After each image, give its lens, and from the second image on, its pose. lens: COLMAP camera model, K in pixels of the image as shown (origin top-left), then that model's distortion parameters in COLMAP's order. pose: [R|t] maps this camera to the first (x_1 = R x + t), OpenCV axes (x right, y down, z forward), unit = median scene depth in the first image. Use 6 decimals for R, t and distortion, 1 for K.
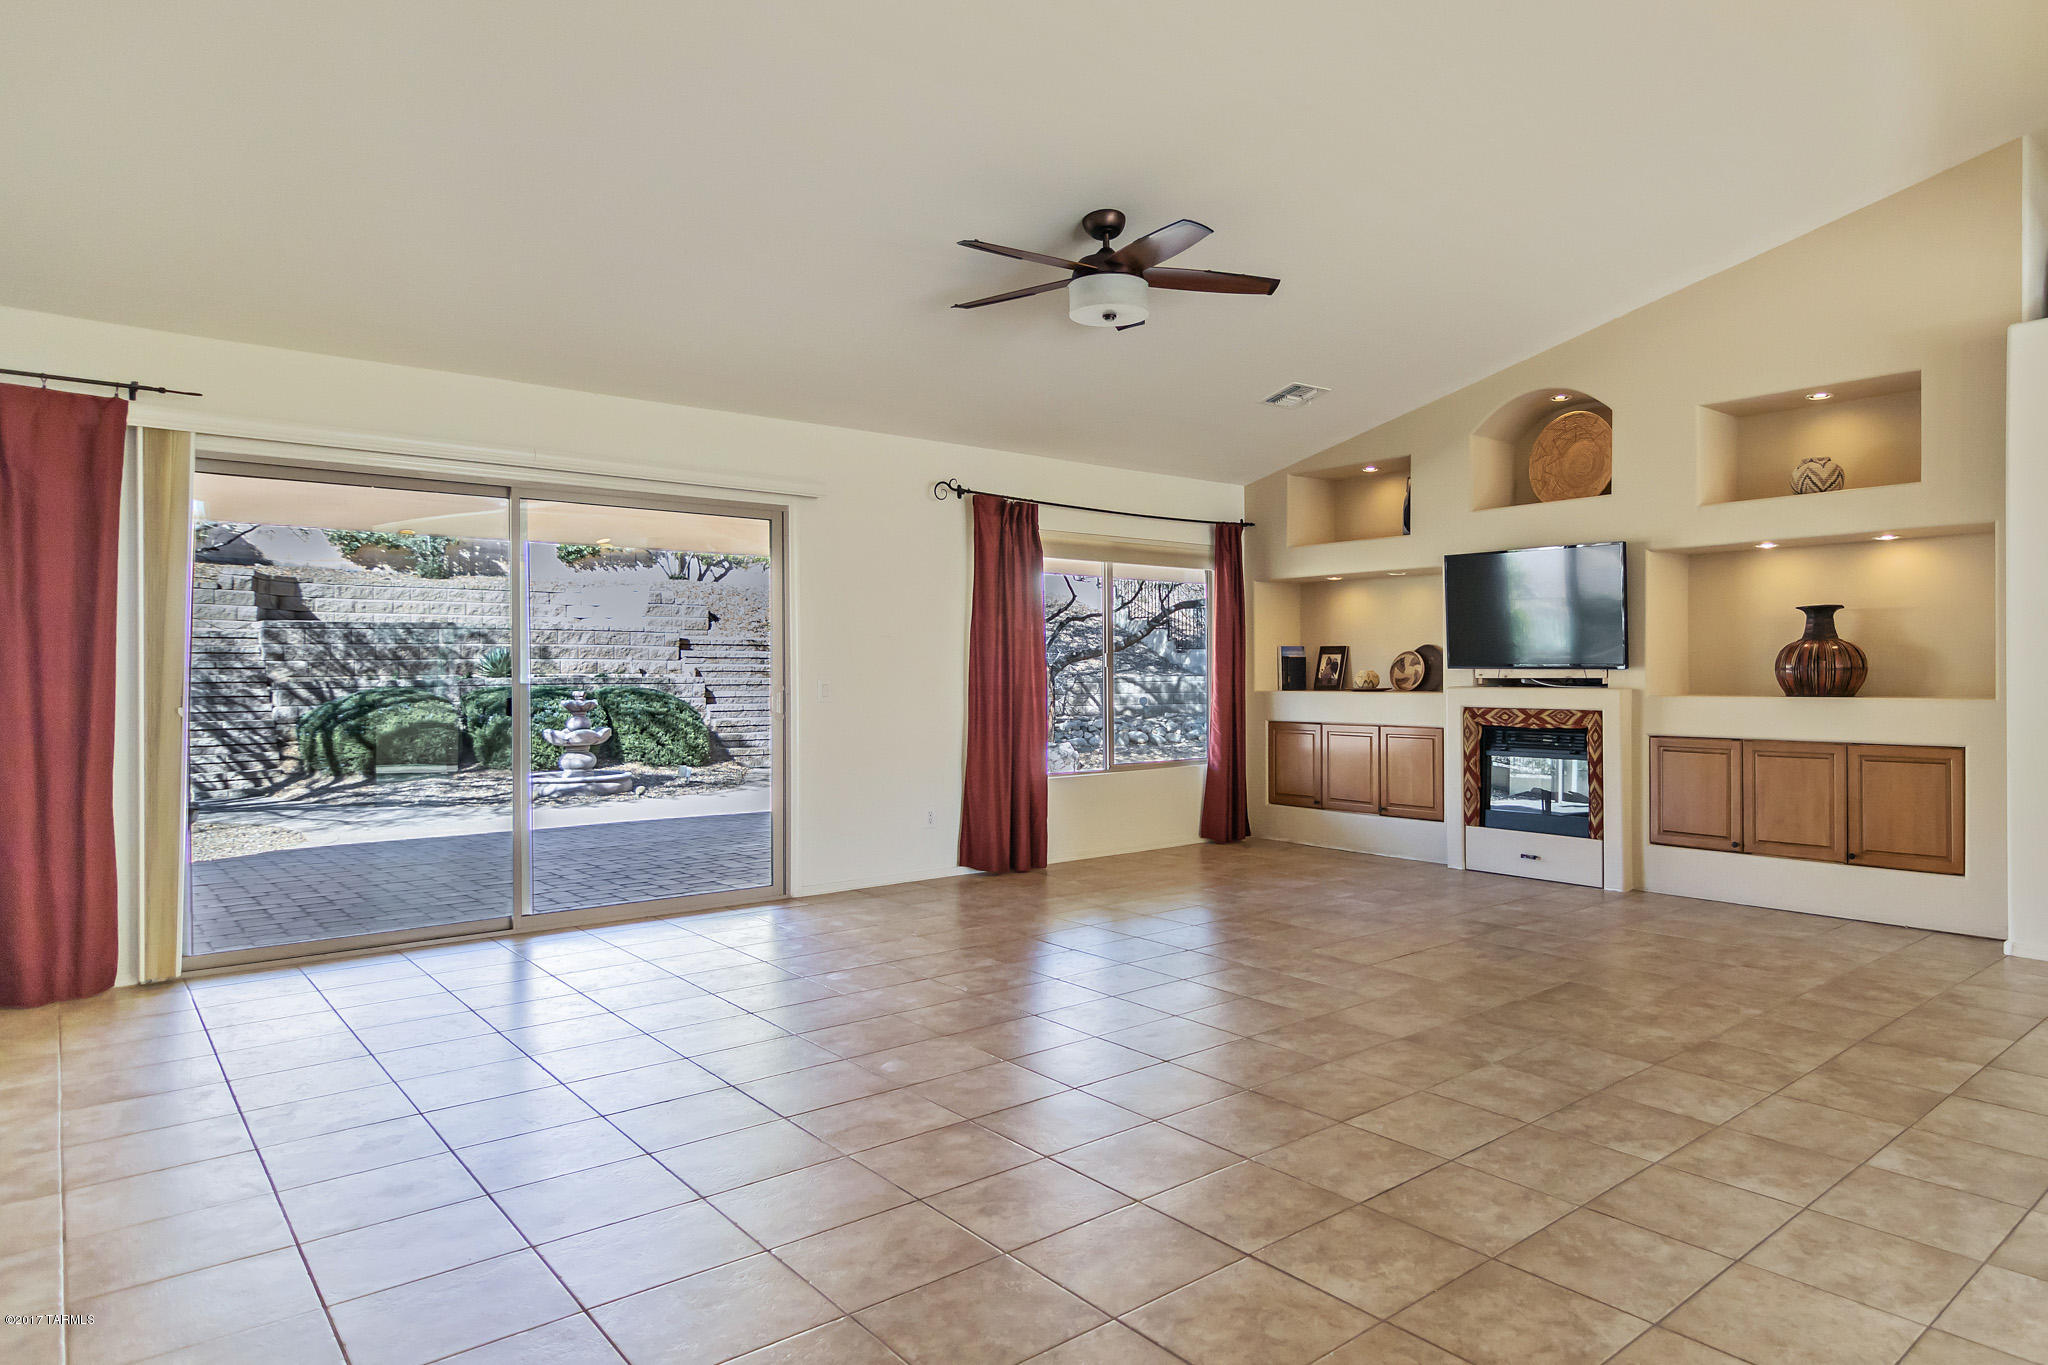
lens RADIAL K [[1225.4, 0, 1221.4], [0, 1225.4, 687.6], [0, 0, 1]] dist [0.001441, -0.000127]
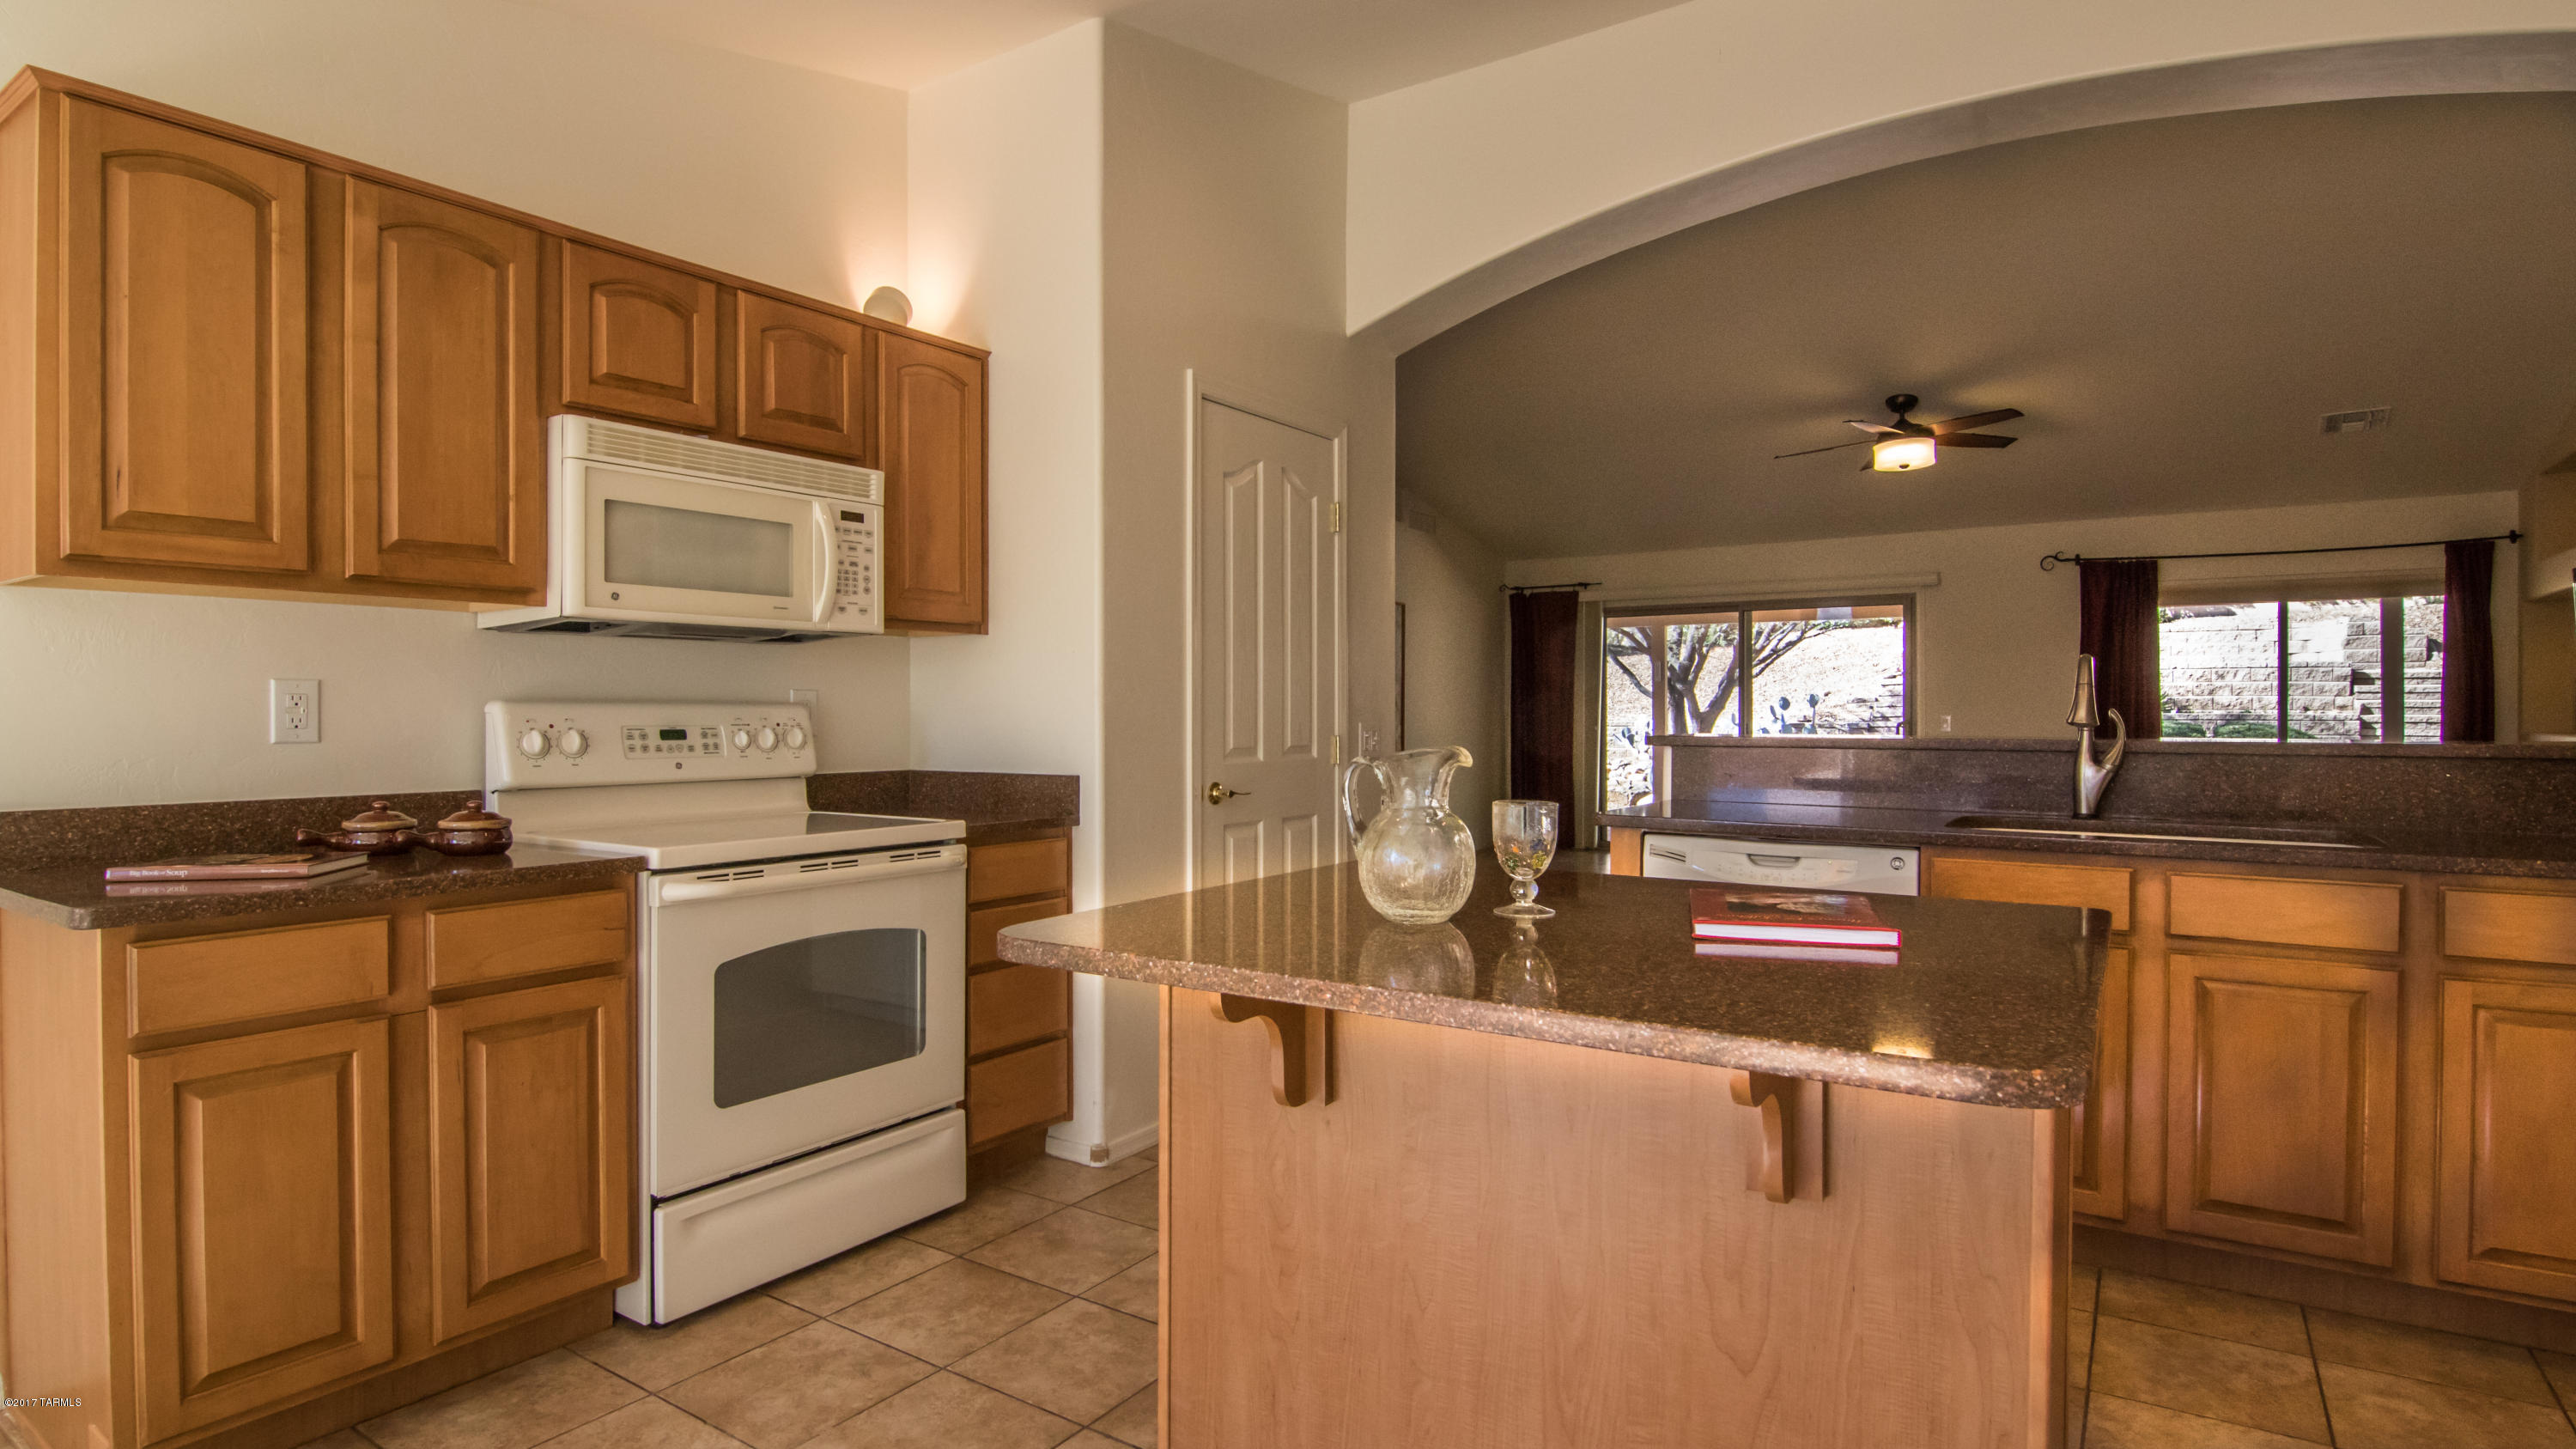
lens RADIAL K [[1301.0, 0, 1281.6], [0, 1301.0, 727.0], [0, 0, 1]] dist [-0.023732, -0.000233]
pose [[0.208027, 0.012745, -0.978040, 0.960849], [-0.010047, 0.999890, 0.010893, -0.001960], [0.978071, 0.007560, 0.208133, -0.029502]]
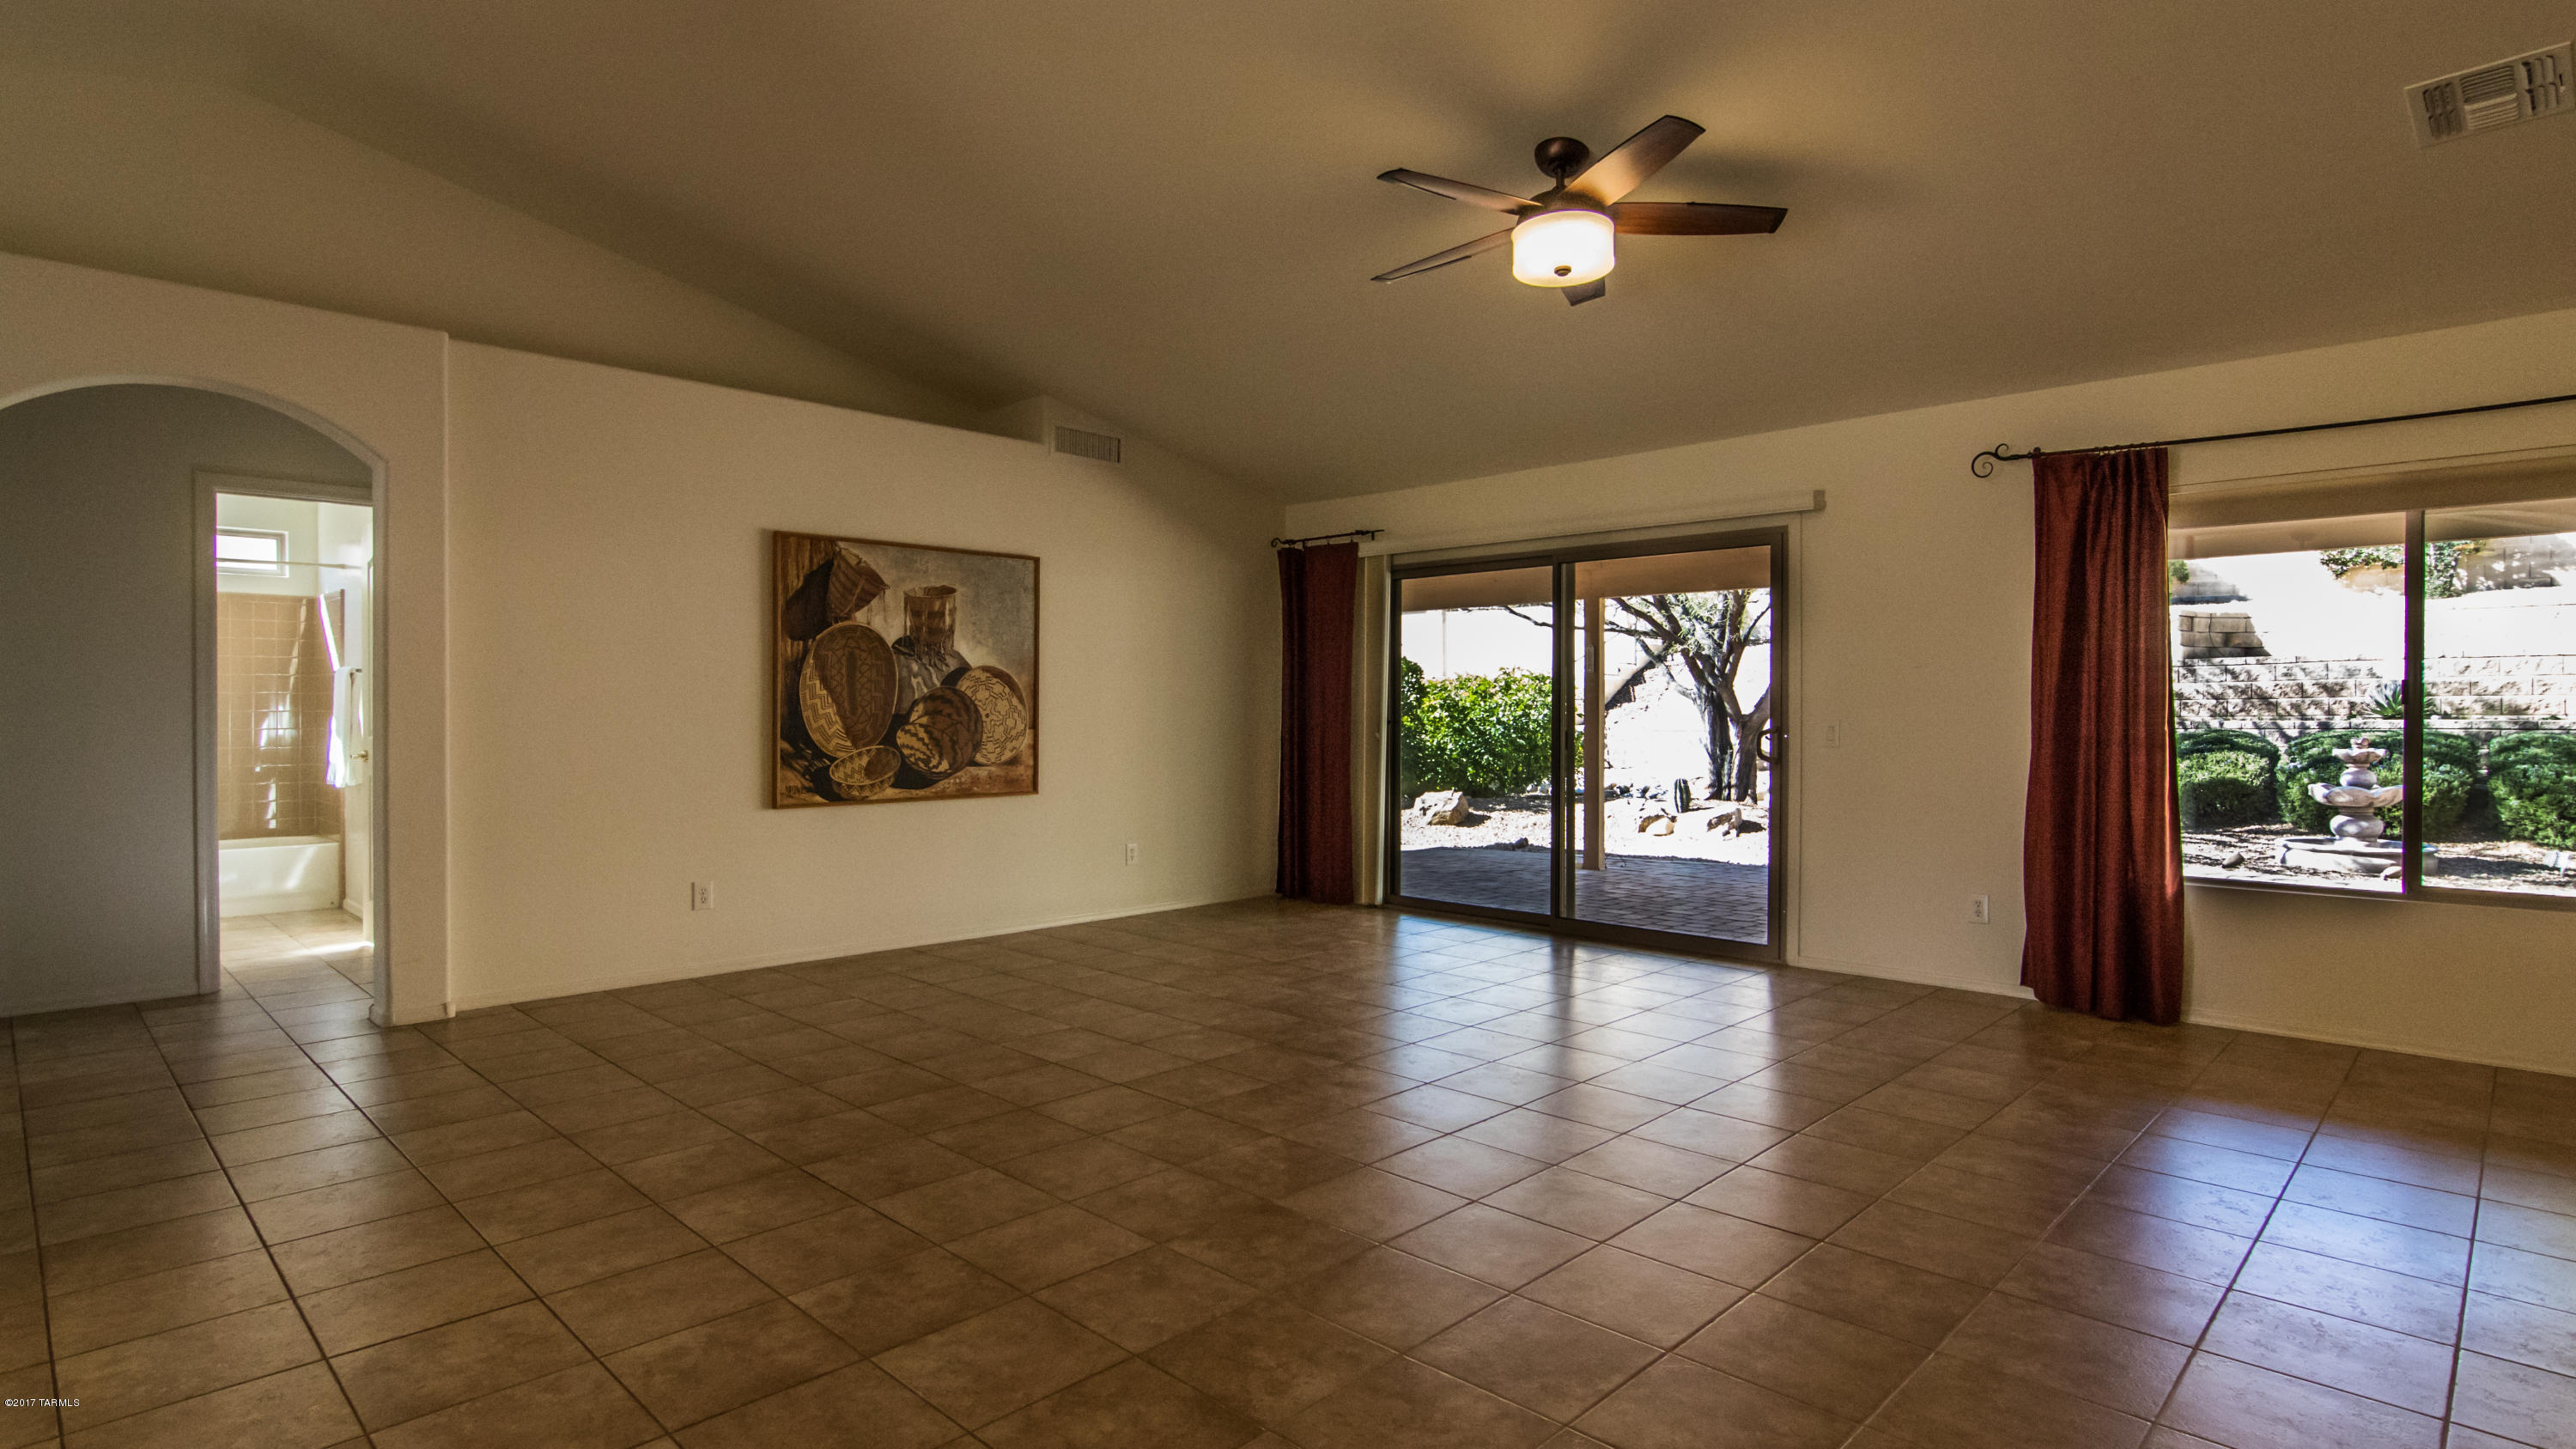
lens RADIAL K [[1292.1, 0, 1288.0], [0, 1292.1, 724.5], [0, 0, 1]] dist [-0.001854, -0.000181]
pose [[0.030840, 0.012626, -0.999445, 0.577421], [-0.017840, 0.999768, 0.012079, -0.008552], [0.999365, 0.017458, 0.031058, 0.610270]]
